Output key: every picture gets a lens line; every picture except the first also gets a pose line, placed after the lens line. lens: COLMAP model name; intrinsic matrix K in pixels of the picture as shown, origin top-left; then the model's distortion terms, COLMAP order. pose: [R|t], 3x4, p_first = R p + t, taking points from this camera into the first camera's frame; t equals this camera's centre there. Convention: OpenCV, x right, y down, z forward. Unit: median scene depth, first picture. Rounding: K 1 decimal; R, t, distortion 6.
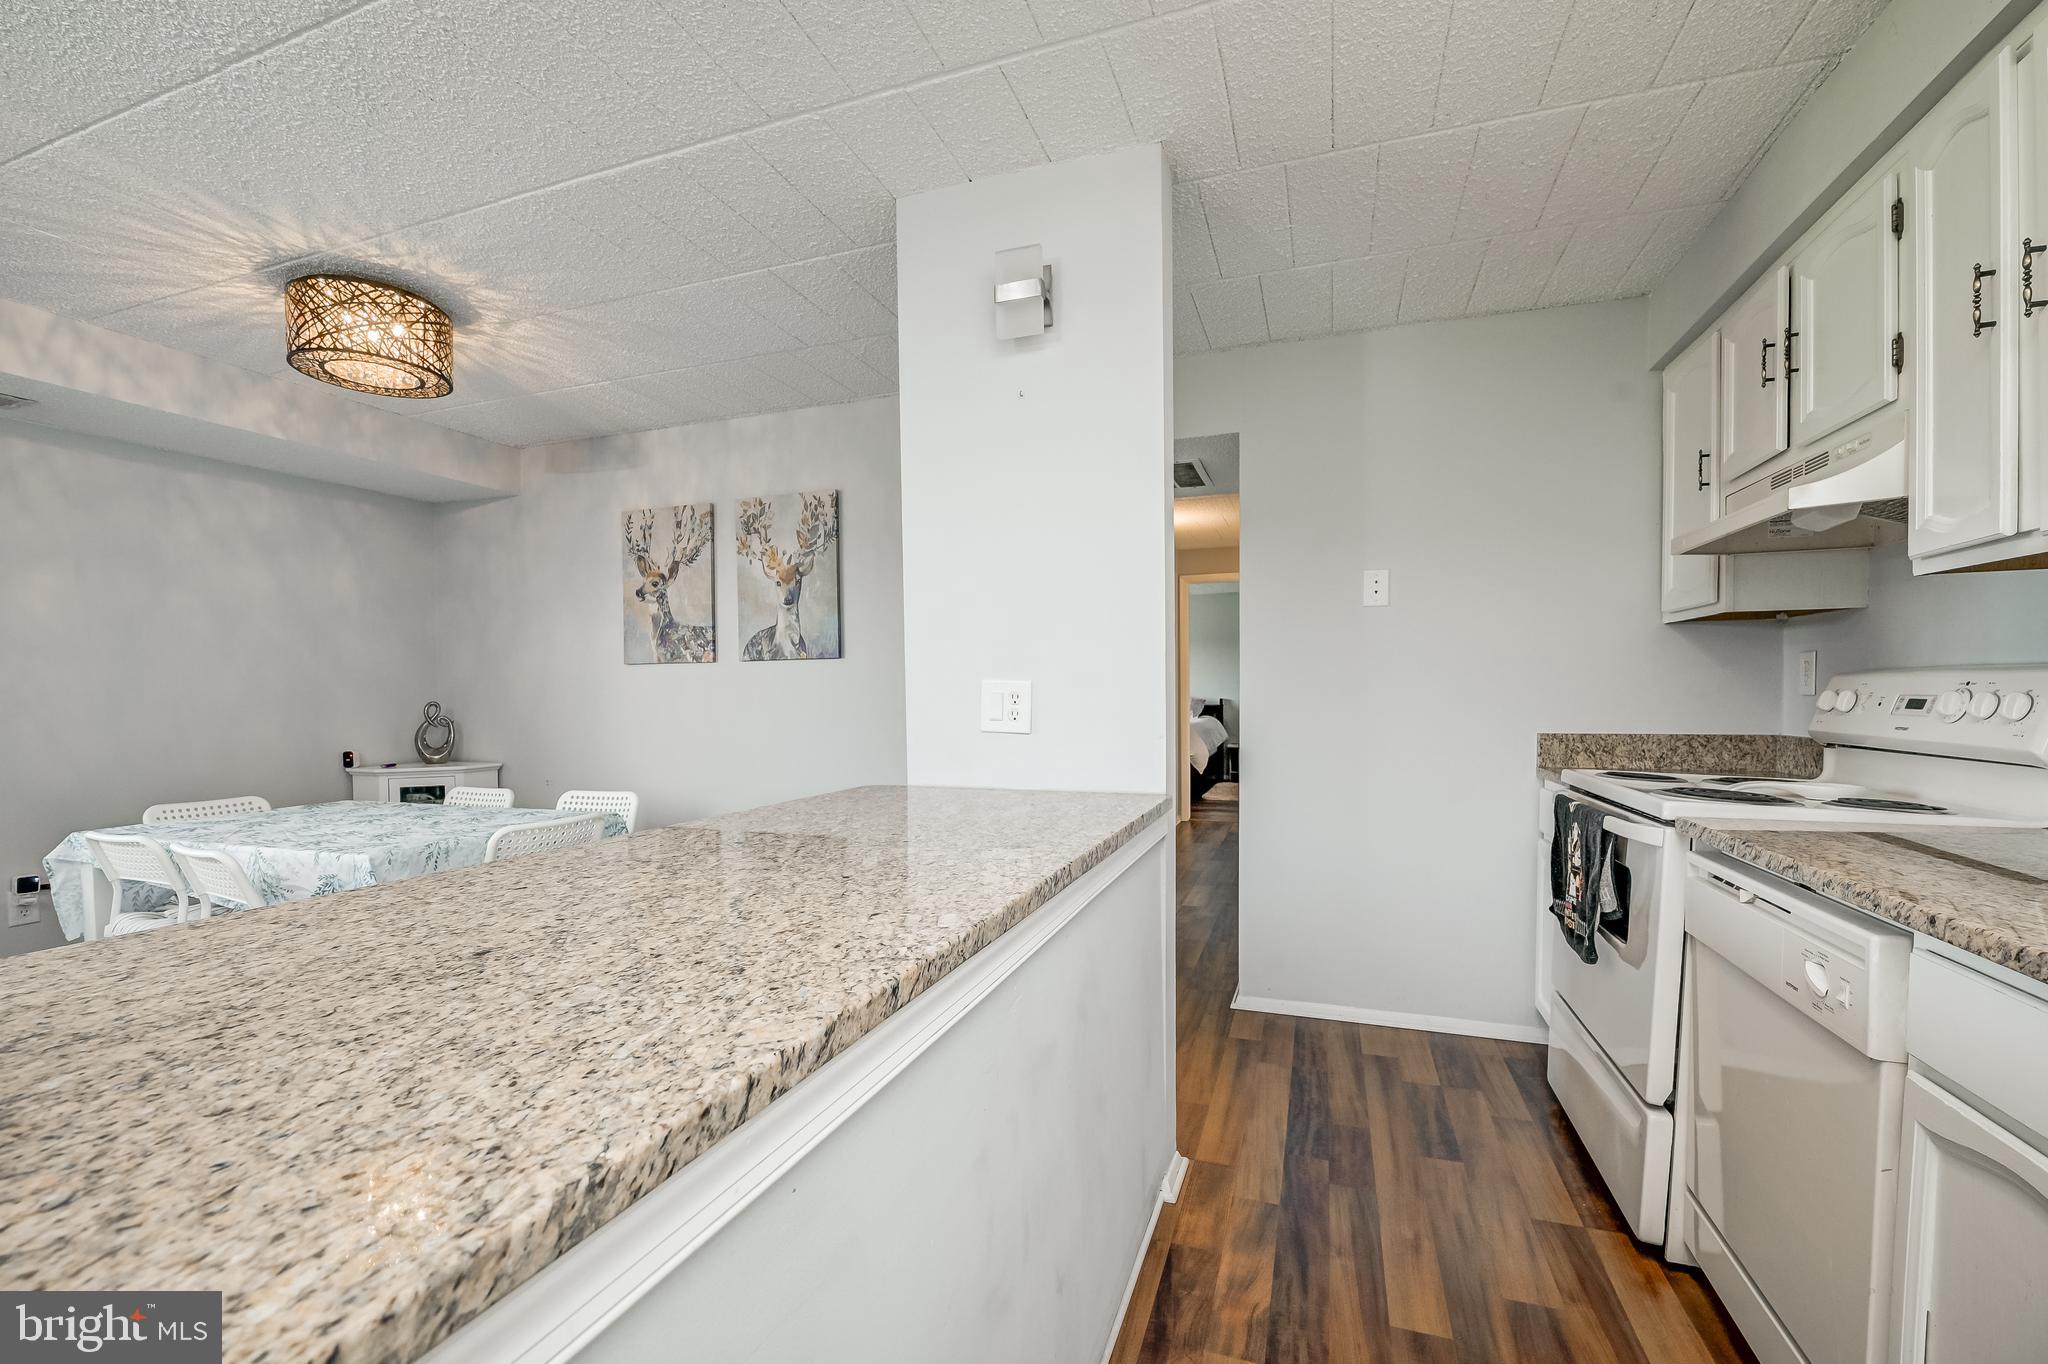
lens RADIAL K [[838.8, 0, 1027.2], [0, 838.8, 712.1], [0, 0, 1]] dist [-0.009645, 0.000134]
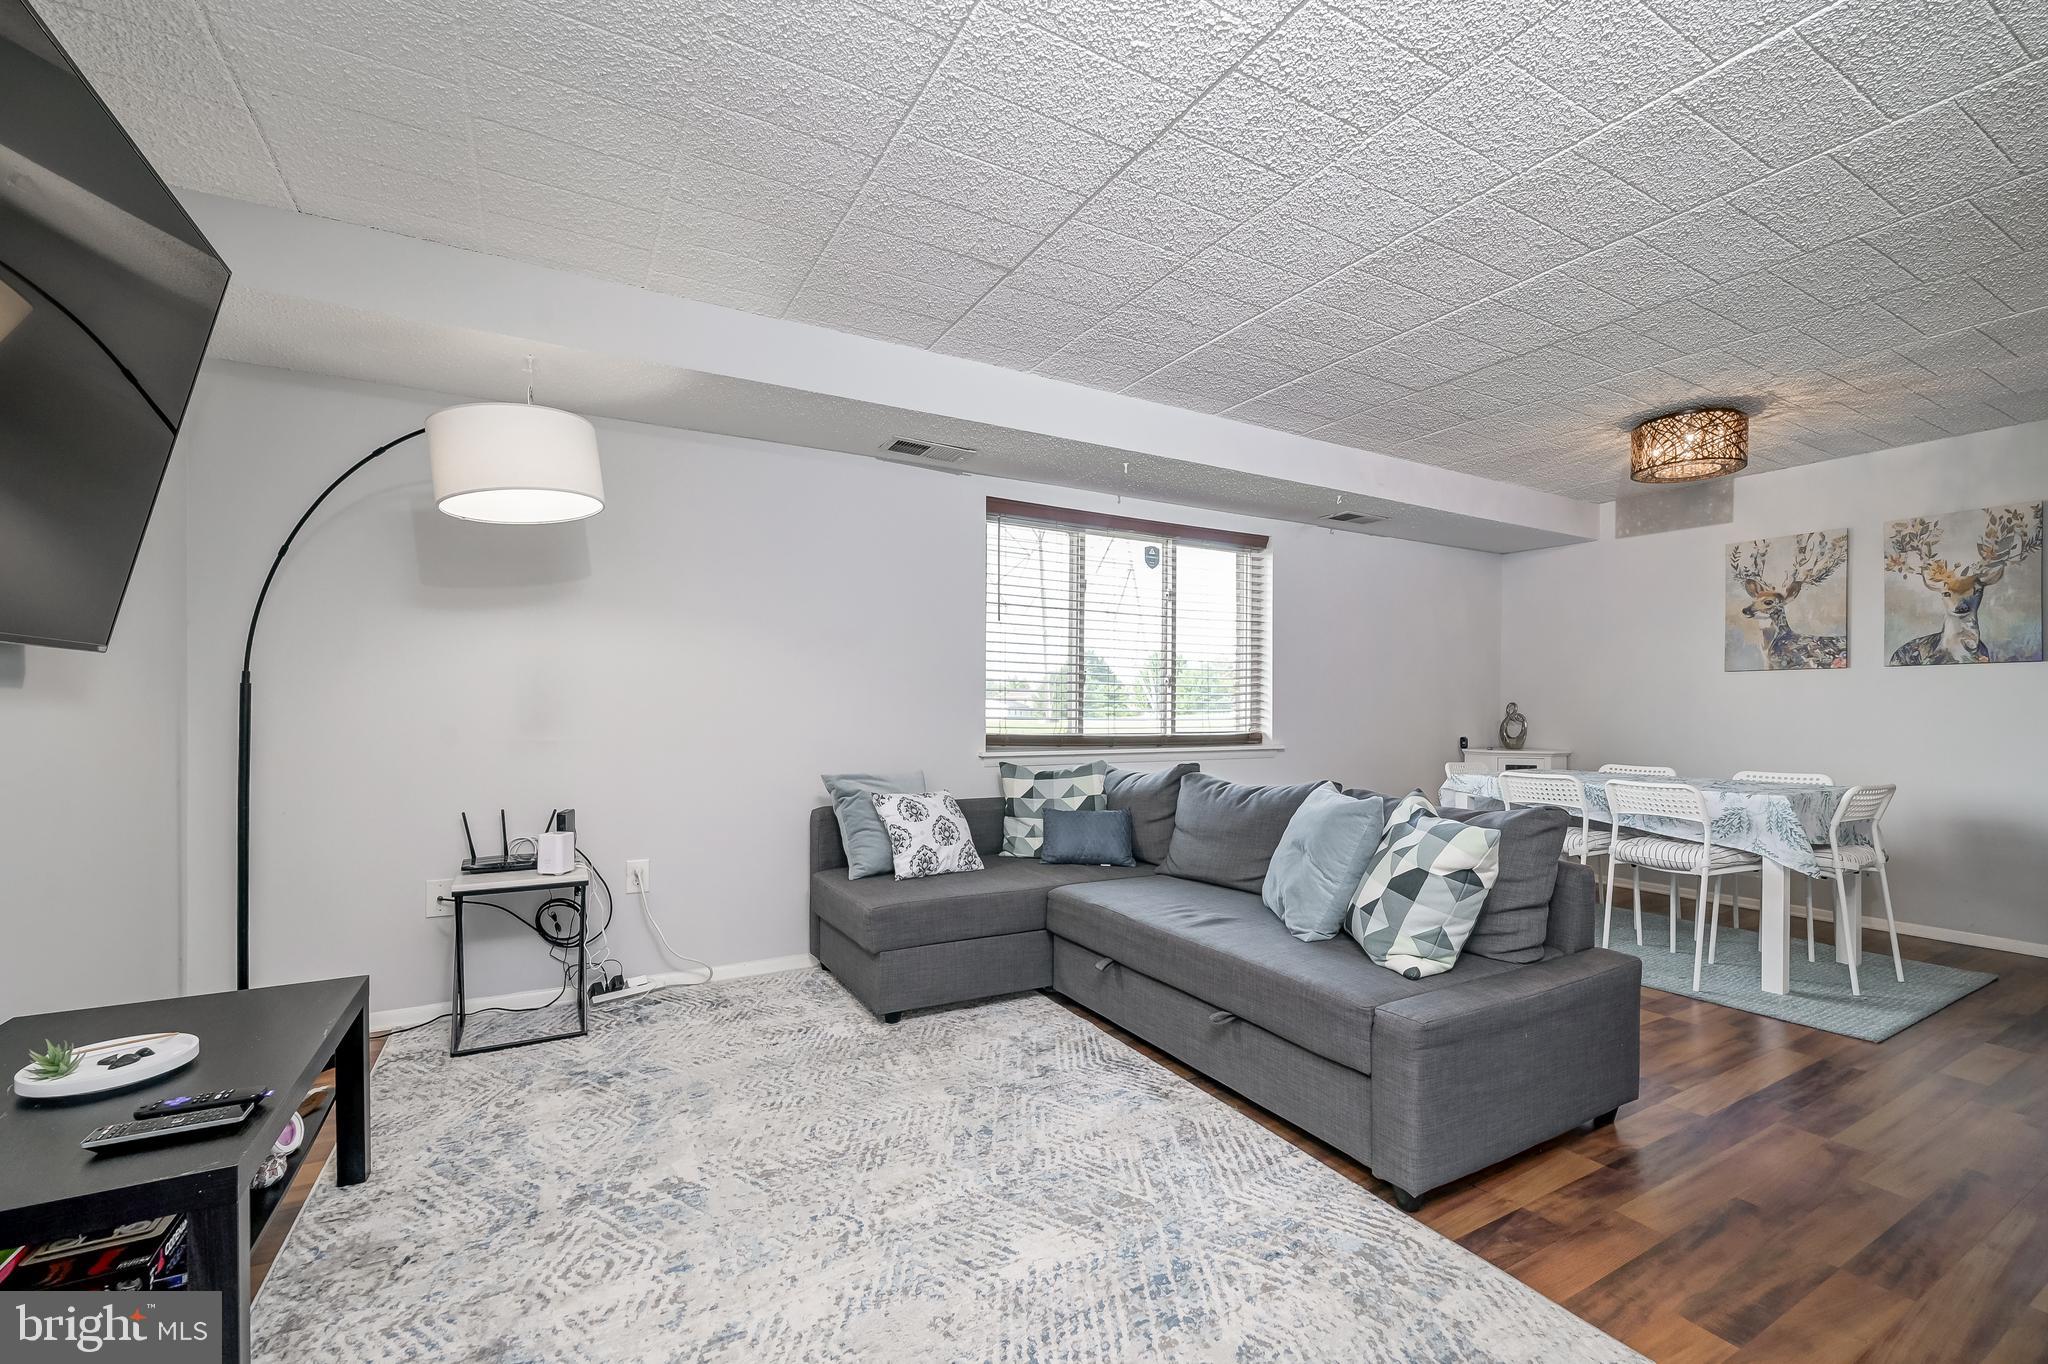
lens RADIAL K [[838.8, 0, 1027.2], [0, 838.8, 712.1], [0, 0, 1]] dist [-0.009645, 0.000134]
pose [[0.754683, 0.013771, -0.655945, -0.528487], [-0.027920, 0.999548, -0.011138, 0.049001], [0.655495, 0.026720, 0.754726, -0.641299]]
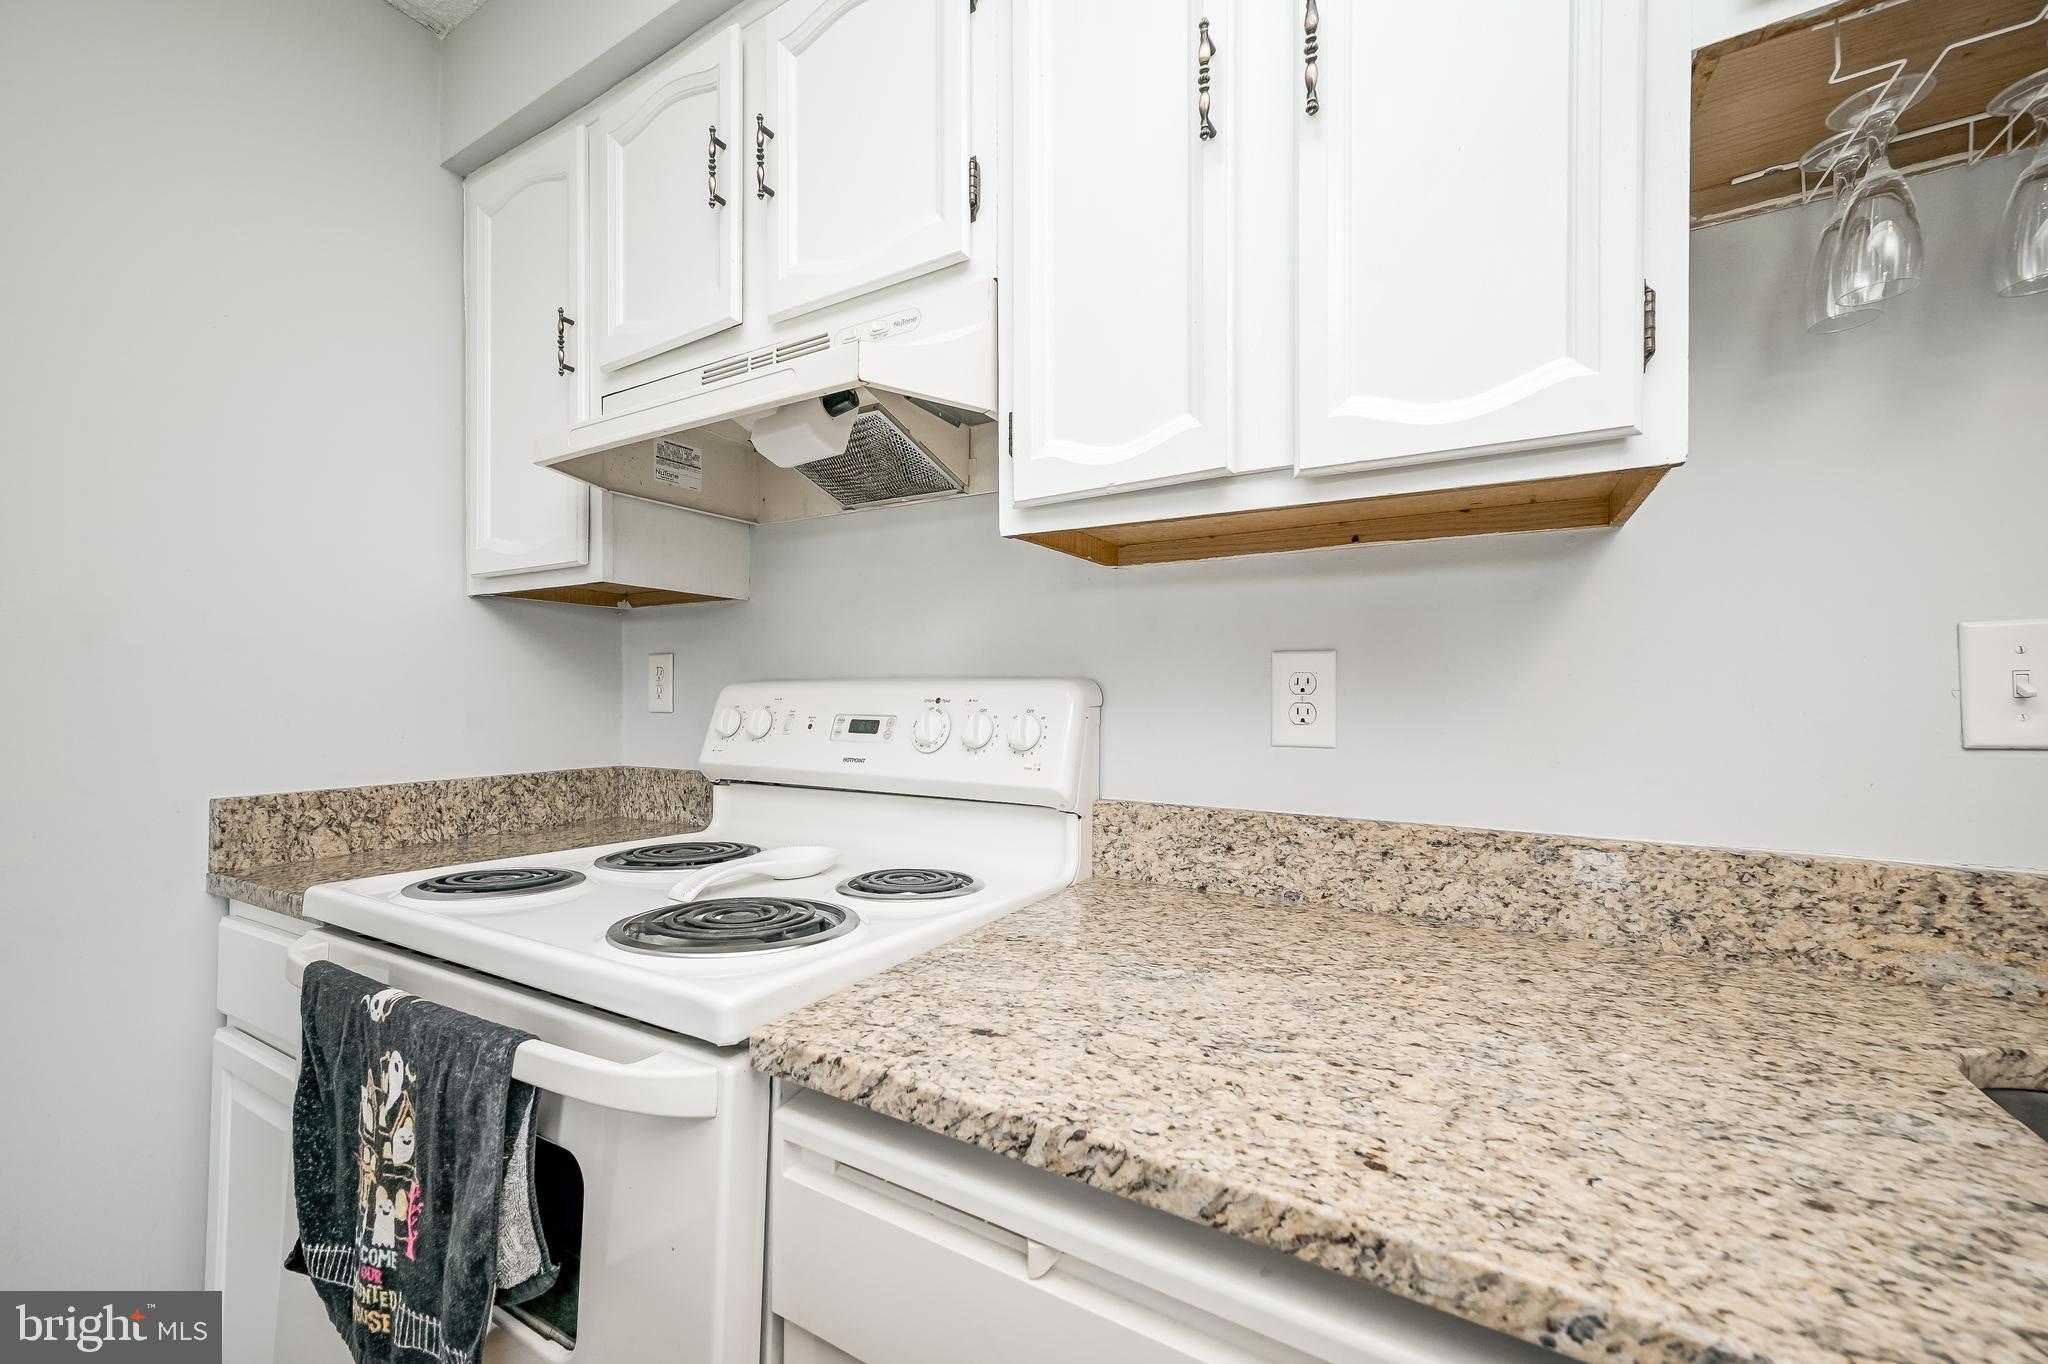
lens RADIAL K [[790.8, 0, 1024.3], [0, 790.8, 691.1], [0, 0, 1]] dist [0.013692, 0.000090]
pose [[0.177492, 0.013091, 0.984035, 0.260349], [0.021332, 0.999625, -0.017146, -0.017655], [-0.983891, 0.024035, 0.177147, 0.491343]]
